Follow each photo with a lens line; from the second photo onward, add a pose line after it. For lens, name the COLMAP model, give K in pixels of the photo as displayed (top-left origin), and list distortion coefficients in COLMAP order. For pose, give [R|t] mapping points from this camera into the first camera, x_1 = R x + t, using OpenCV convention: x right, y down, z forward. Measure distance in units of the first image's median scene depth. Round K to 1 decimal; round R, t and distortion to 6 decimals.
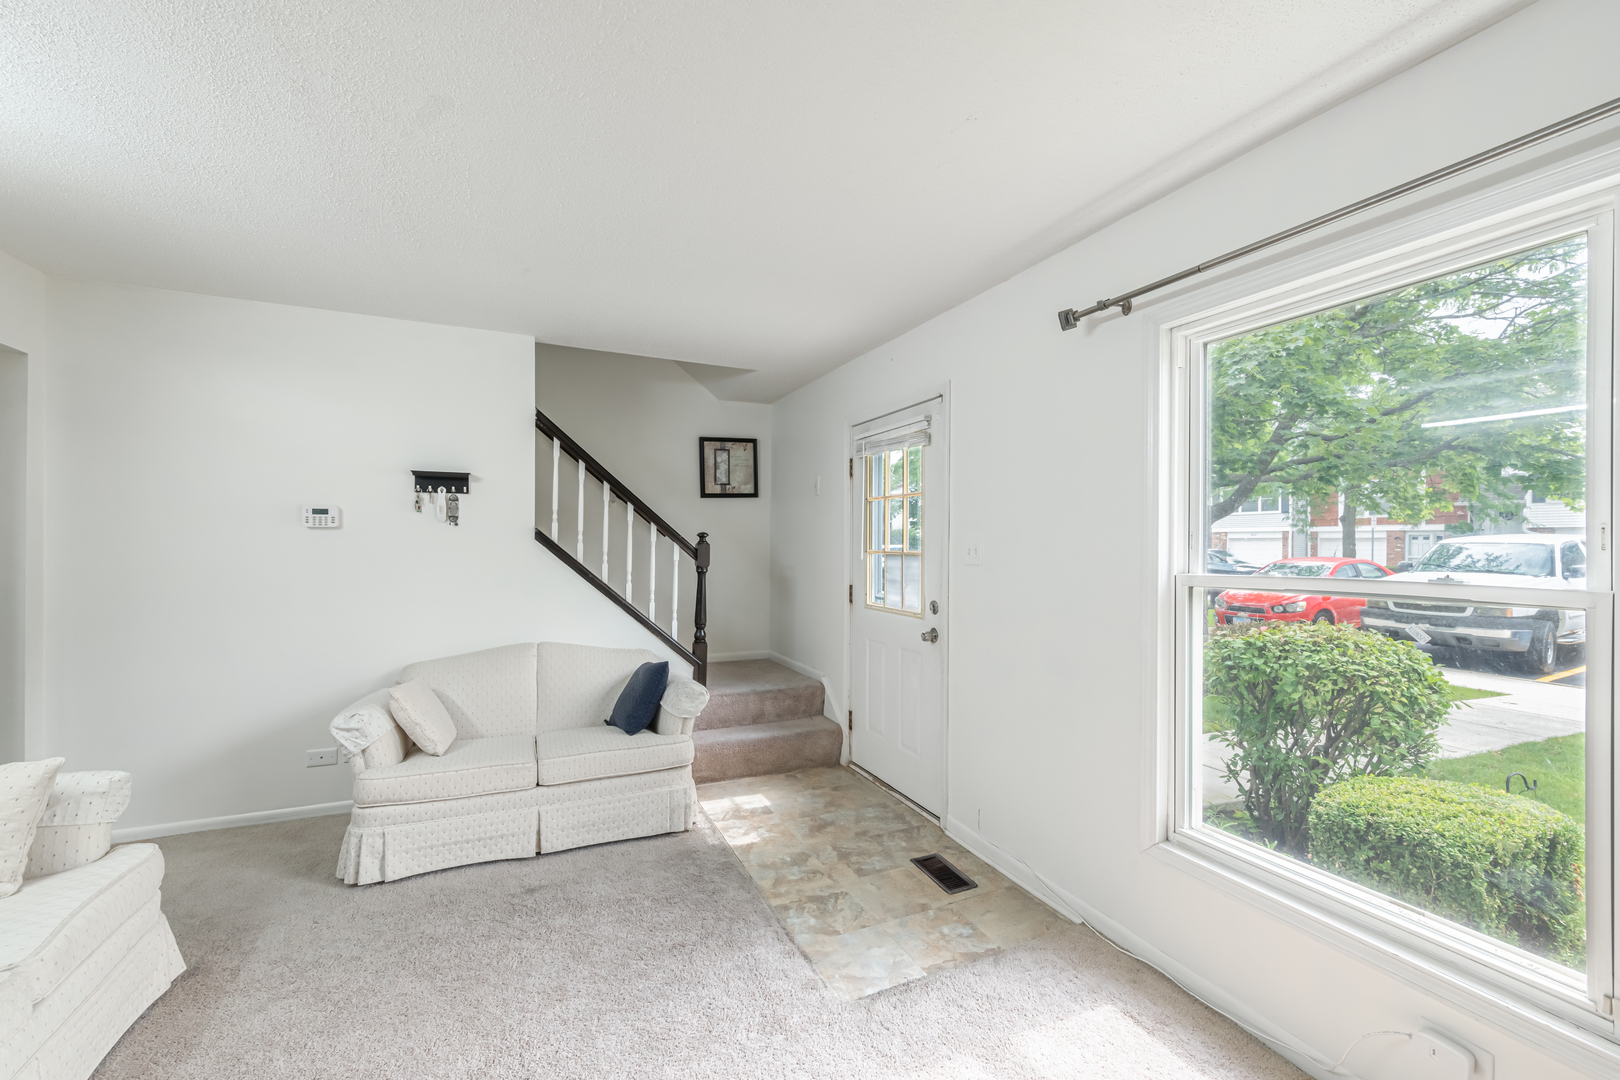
lens RADIAL K [[634.7, 0, 800.3], [0, 634.7, 543.6], [0, 0, 1]] dist [-0.003801, 0.000443]
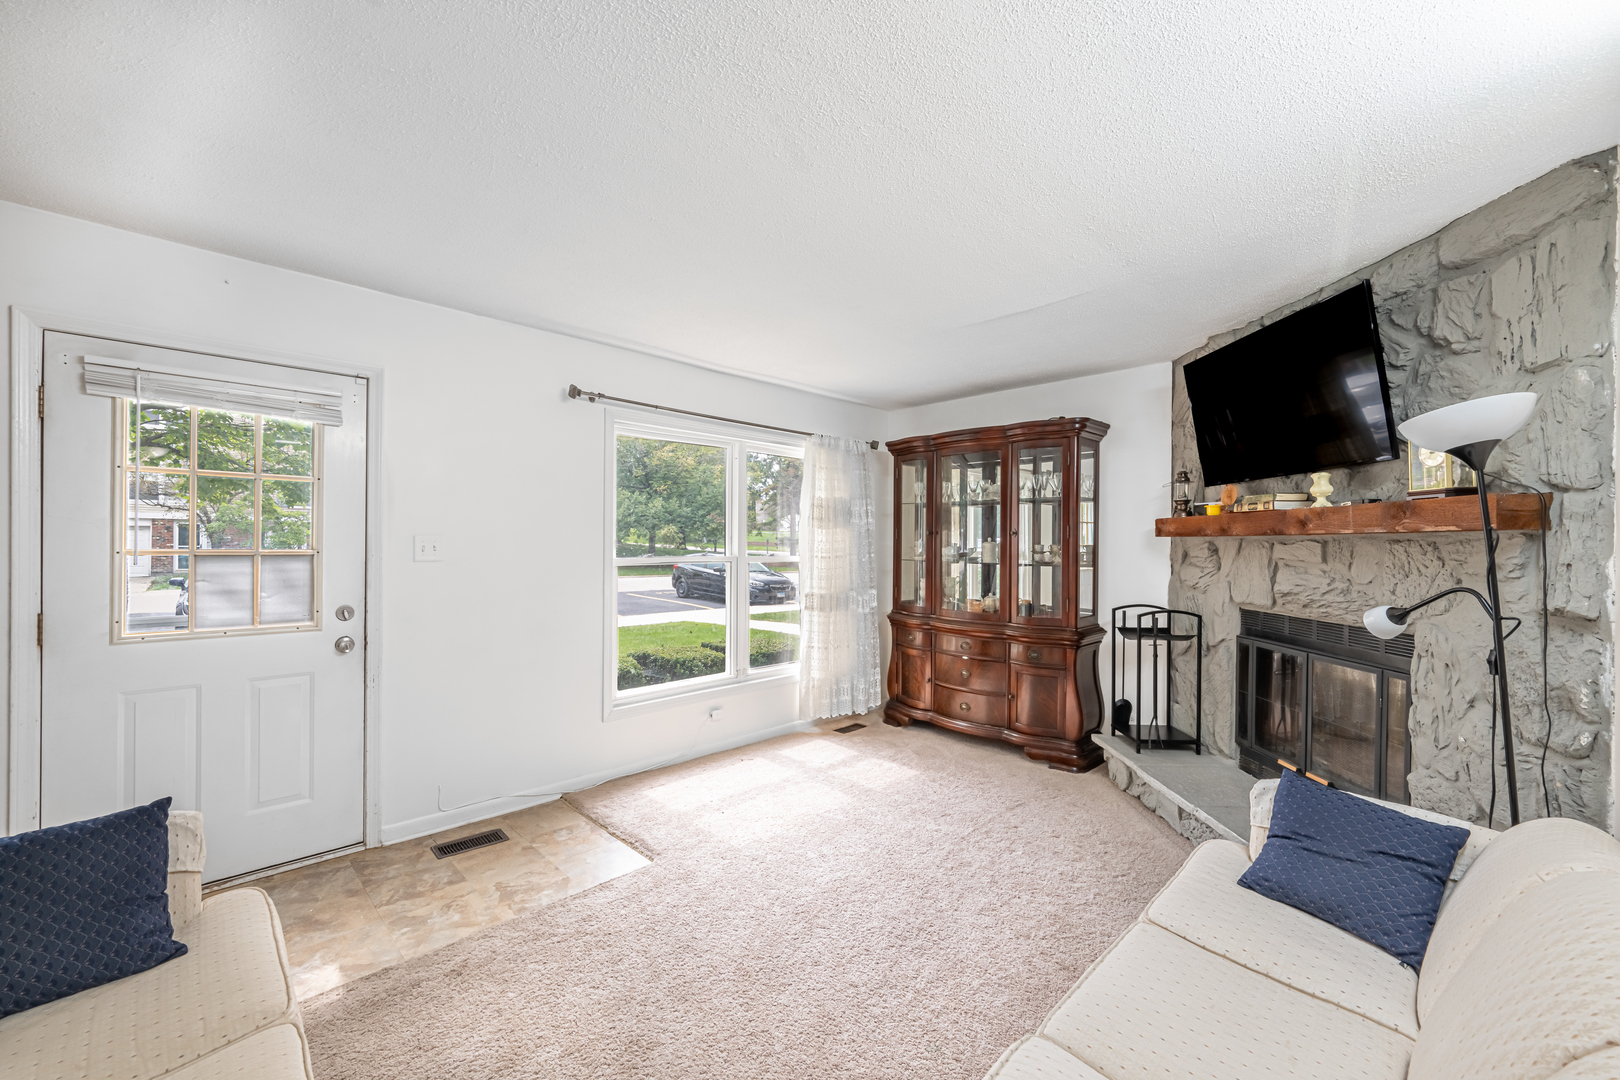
lens RADIAL K [[634.7, 0, 819.8], [0, 634.7, 546.3], [0, 0, 1]] dist [-0.003801, 0.000443]
pose [[-0.341605, -0.017779, 0.939675, -0.992698], [-0.015149, 0.999795, 0.013409, -0.016310], [-0.939721, -0.009654, -0.341805, 0.808495]]
